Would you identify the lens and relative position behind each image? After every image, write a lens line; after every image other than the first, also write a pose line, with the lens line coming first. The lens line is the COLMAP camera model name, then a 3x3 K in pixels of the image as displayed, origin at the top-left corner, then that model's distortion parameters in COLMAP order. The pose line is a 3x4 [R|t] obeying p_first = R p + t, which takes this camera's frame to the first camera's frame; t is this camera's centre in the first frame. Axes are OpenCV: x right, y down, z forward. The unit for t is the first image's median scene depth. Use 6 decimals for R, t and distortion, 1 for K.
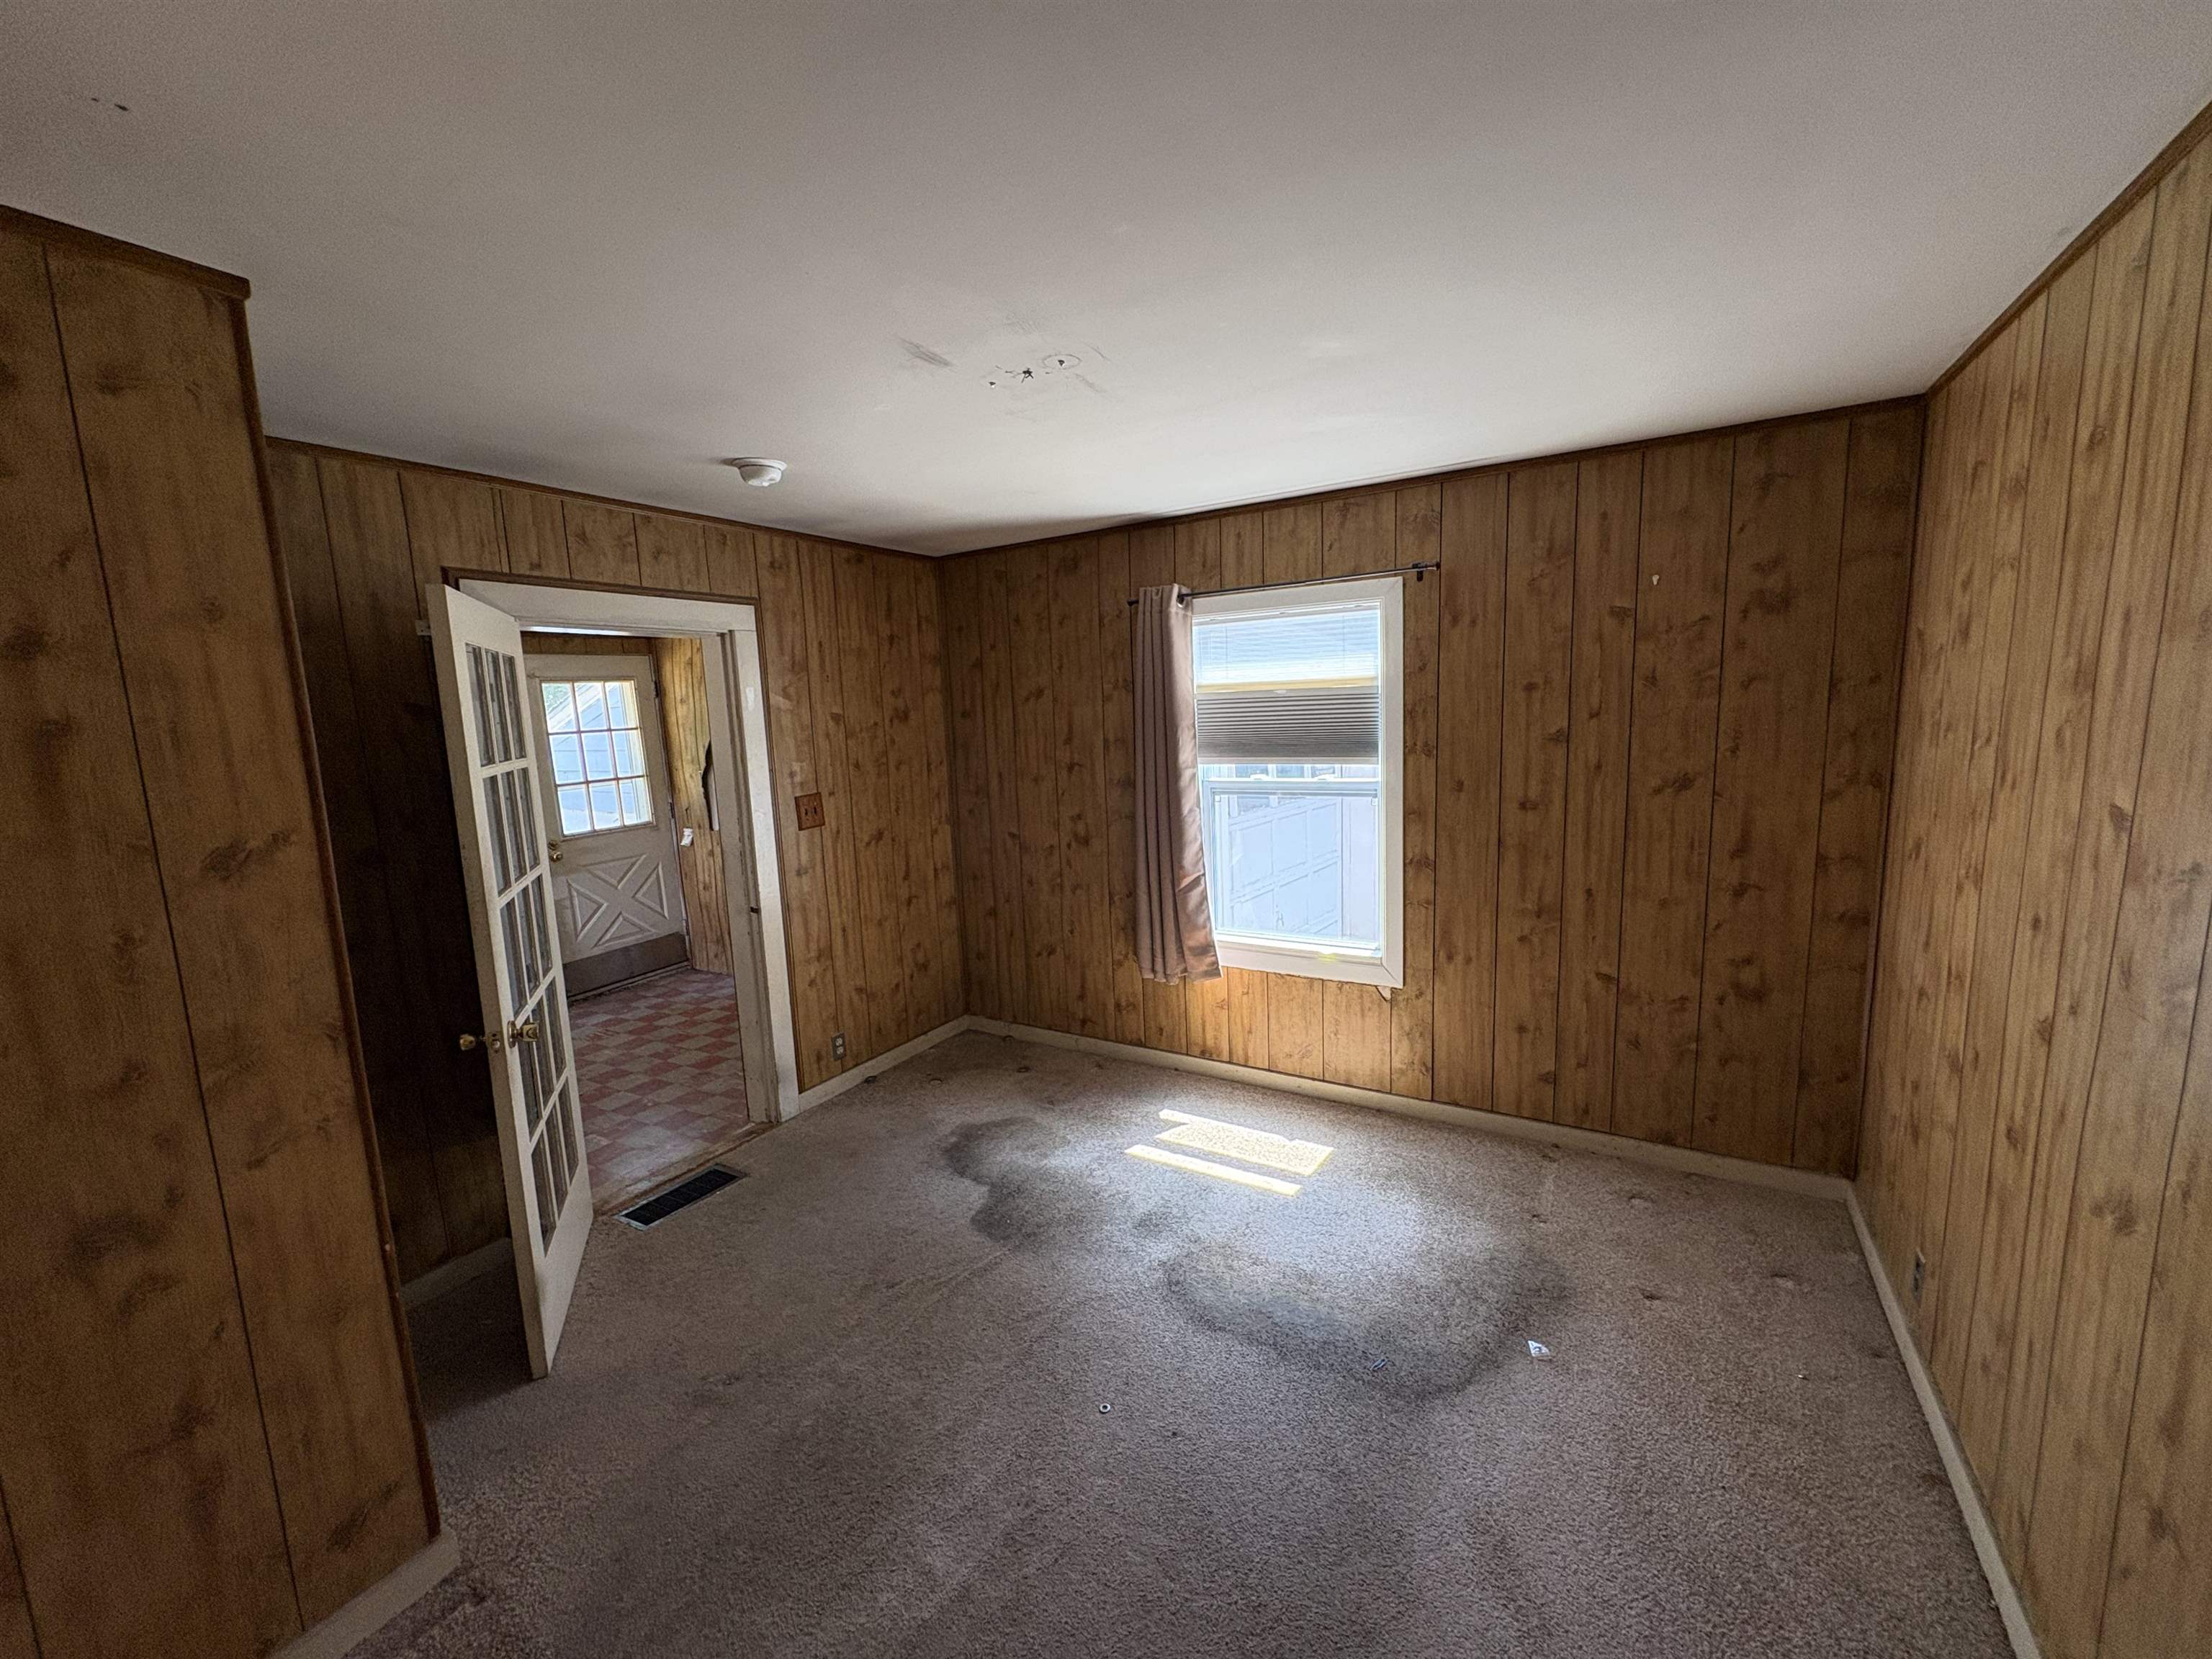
lens RADIAL K [[877.8, 0, 1106.0], [0, 877.8, 829.5], [0, 0, 1]] dist [-0.007994, 0.000323]
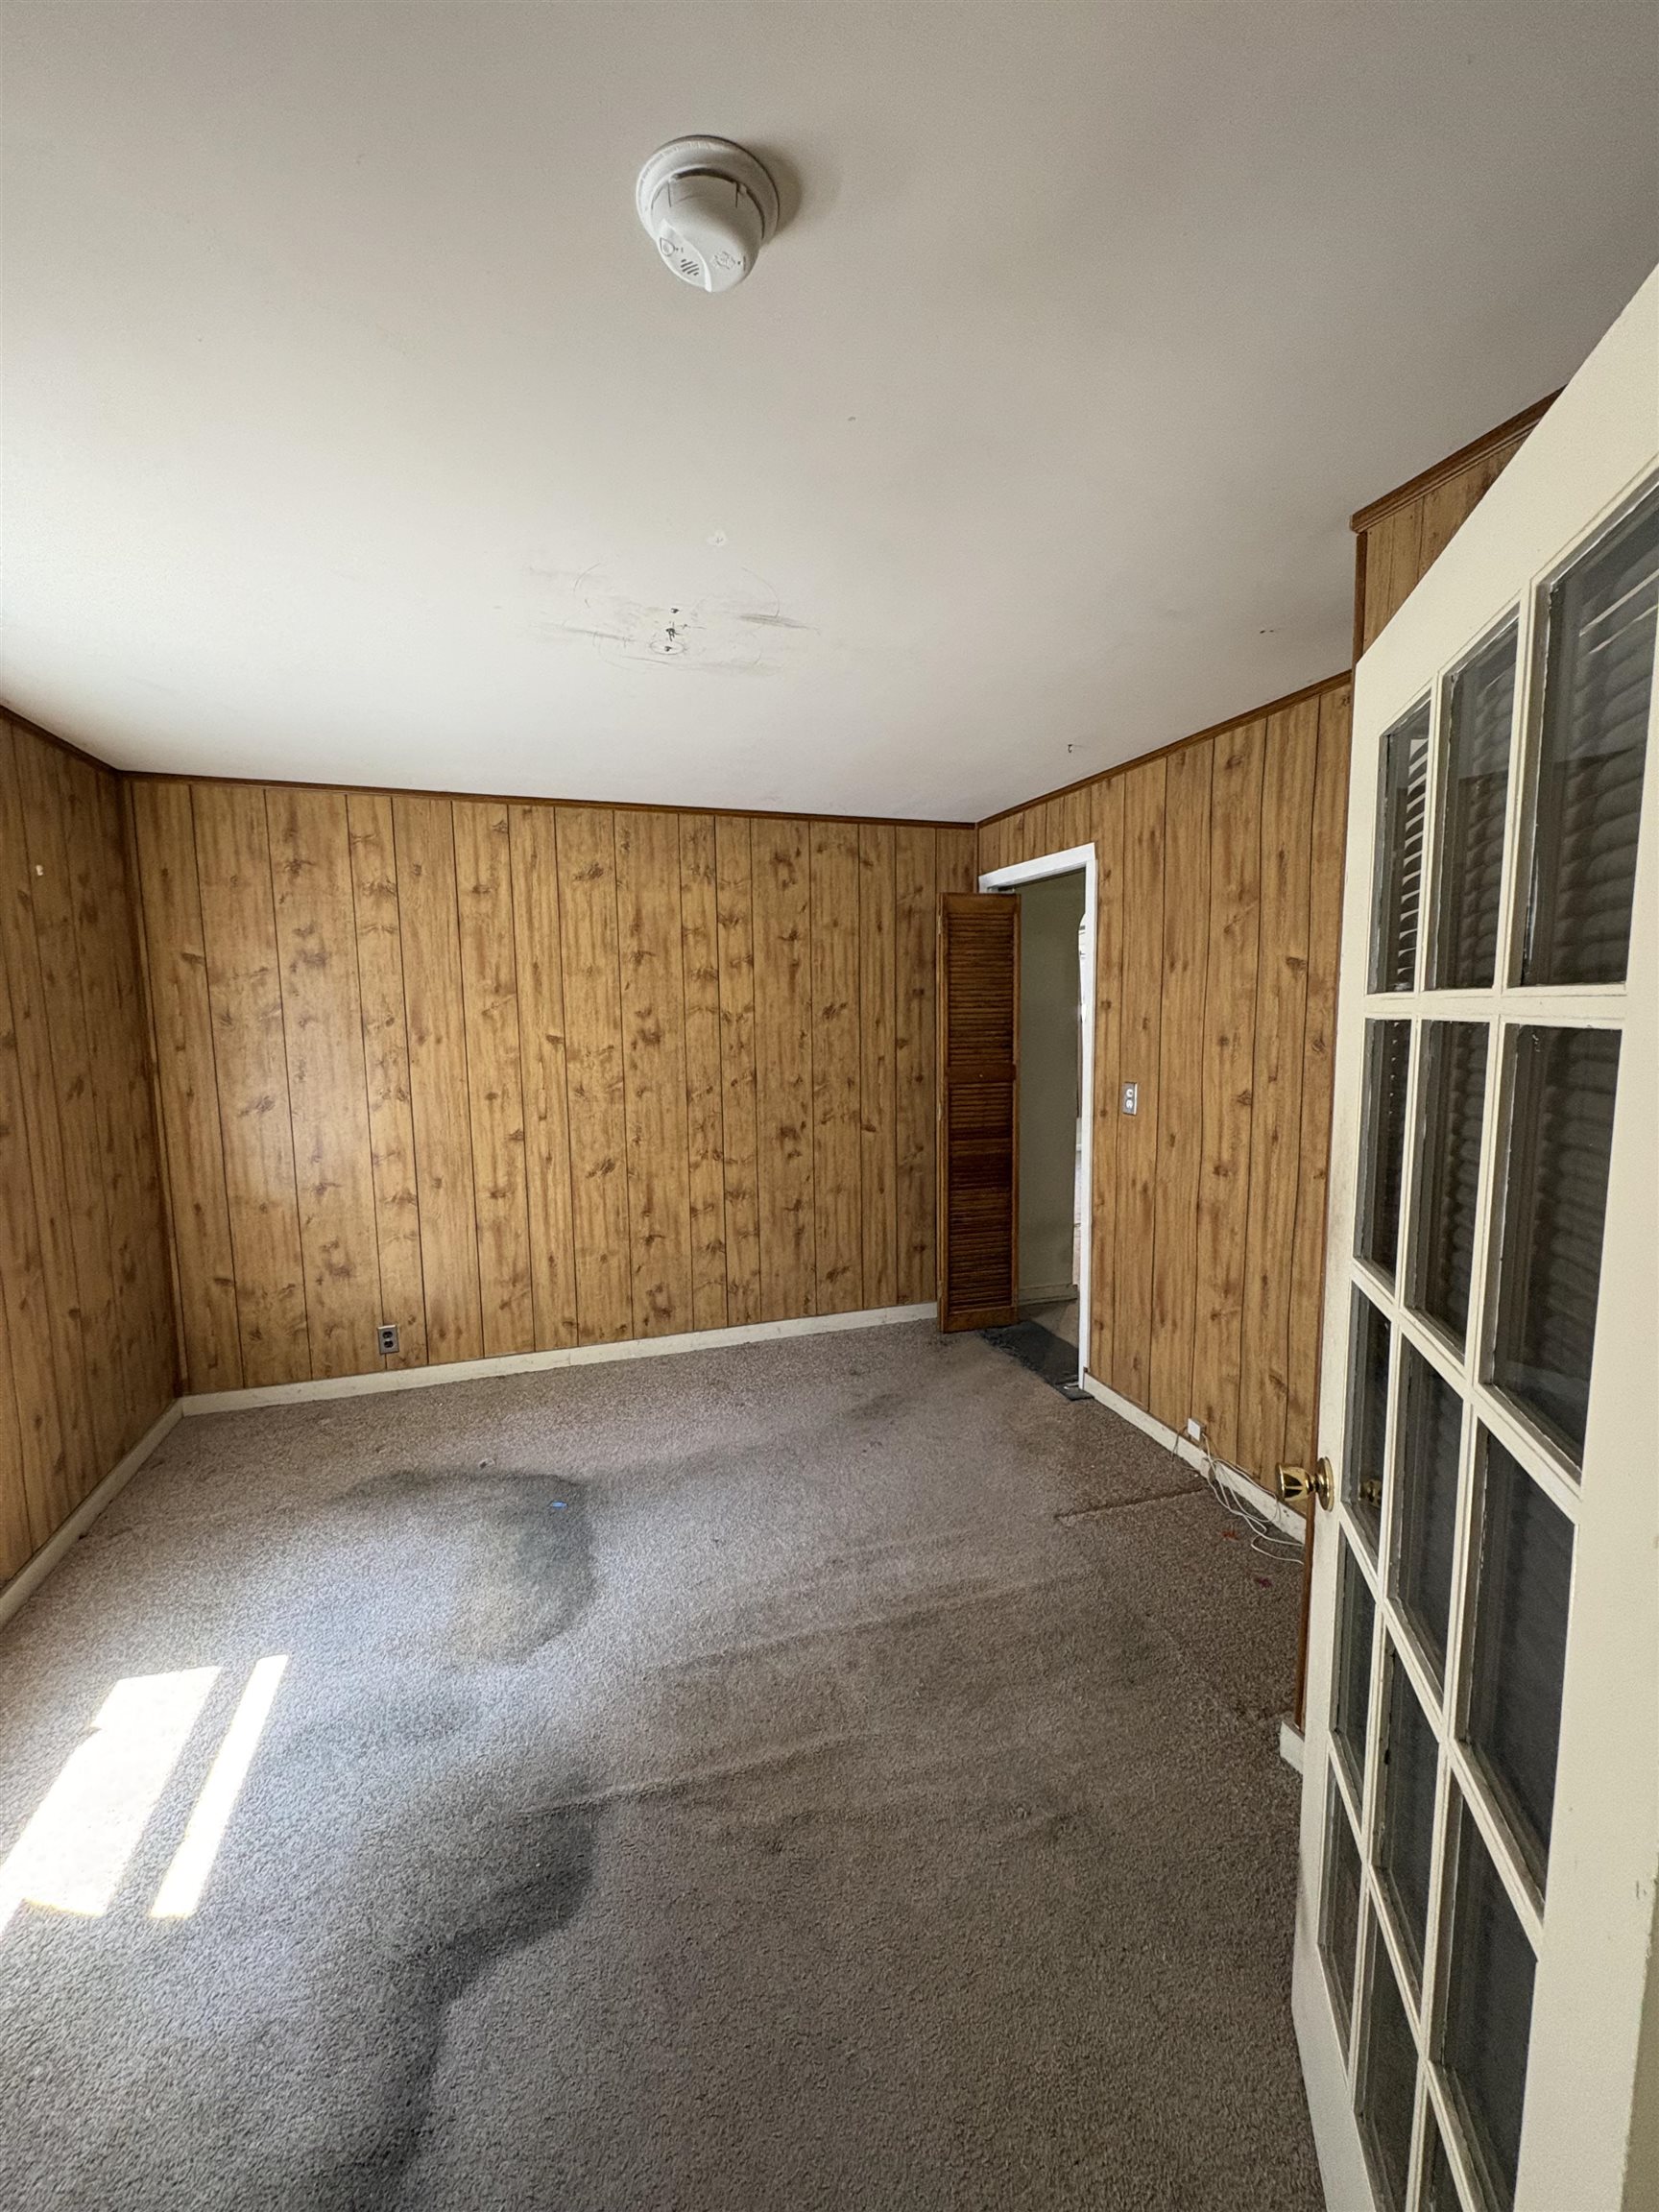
lens RADIAL K [[881.4, 0, 829.5], [0, 881.4, 1106.0], [0, 0, 1]] dist [-0.001403, 0.000637]
pose [[-0.760457, -0.028429, 0.648766, -0.552851], [0.129443, 0.972357, 0.194336, -0.102734], [-0.636357, 0.231762, -0.735755, 1.080407]]
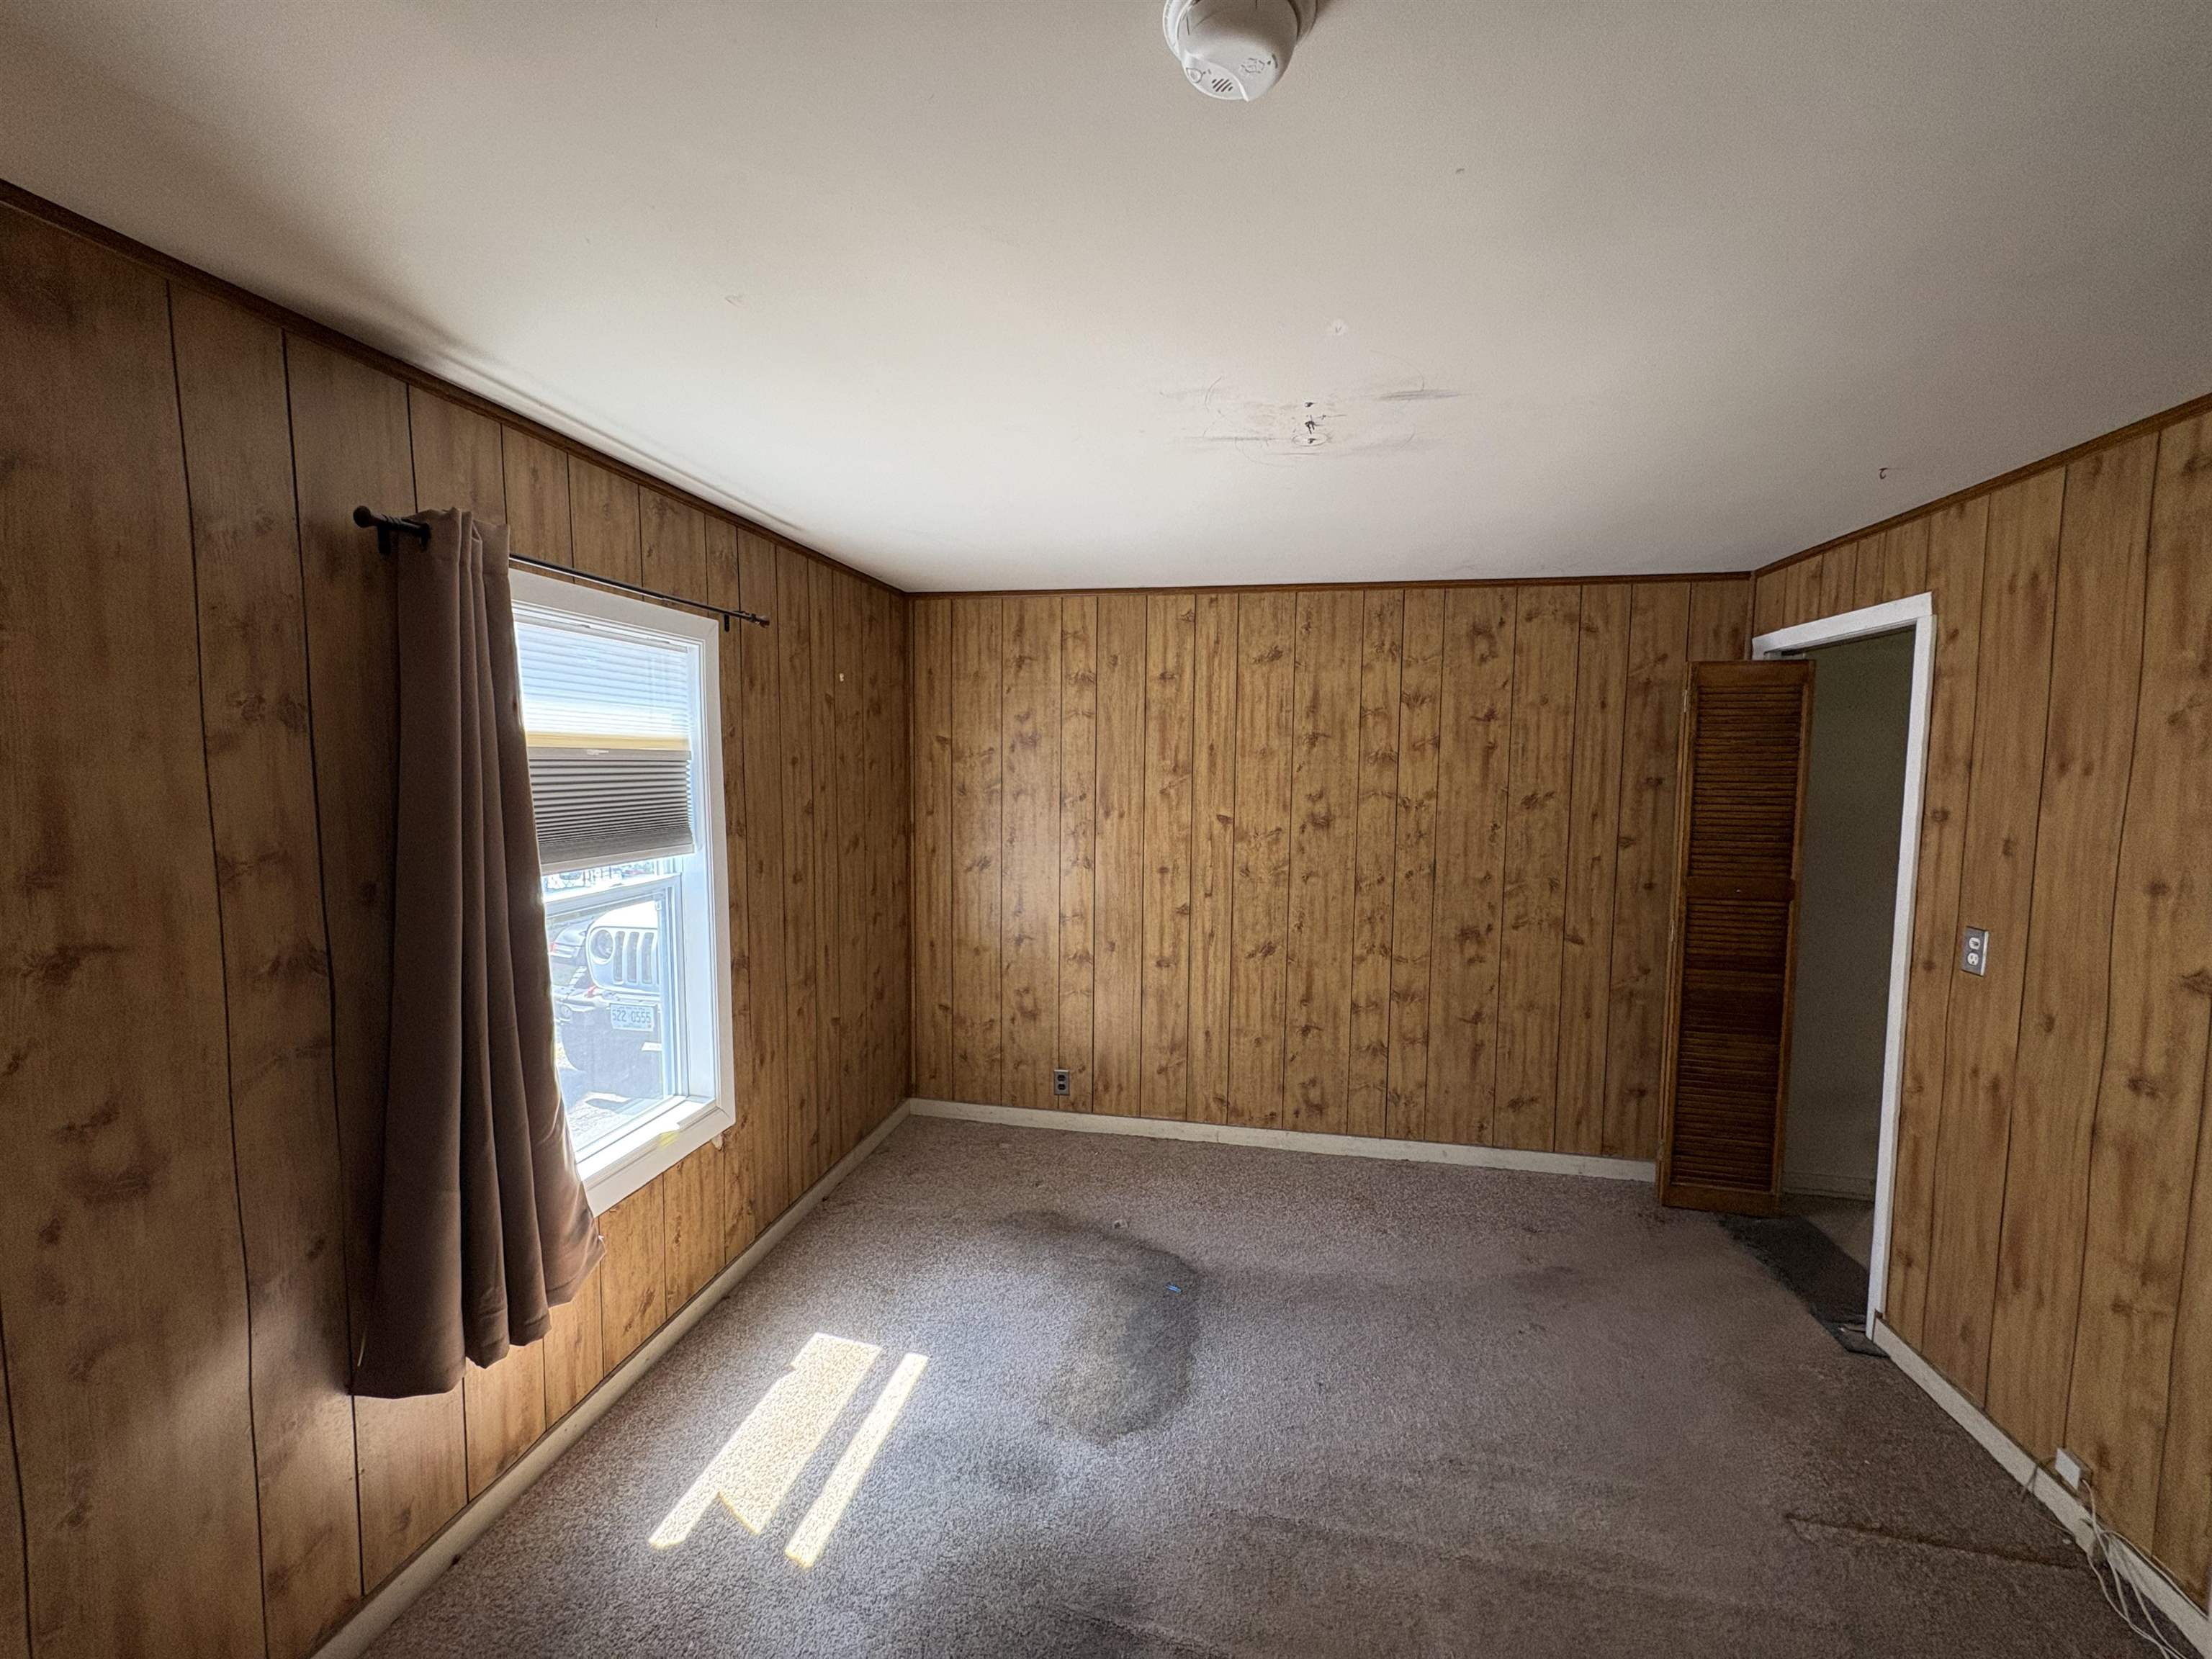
lens RADIAL K [[881.4, 0, 1106.0], [0, 881.4, 829.5], [0, 0, 1]] dist [-0.001403, 0.000637]
pose [[-0.350971, -0.039253, 0.935563, -0.573527], [0.132571, 0.986974, 0.091143, -0.124724], [-0.926954, 0.156017, -0.341196, 0.989620]]
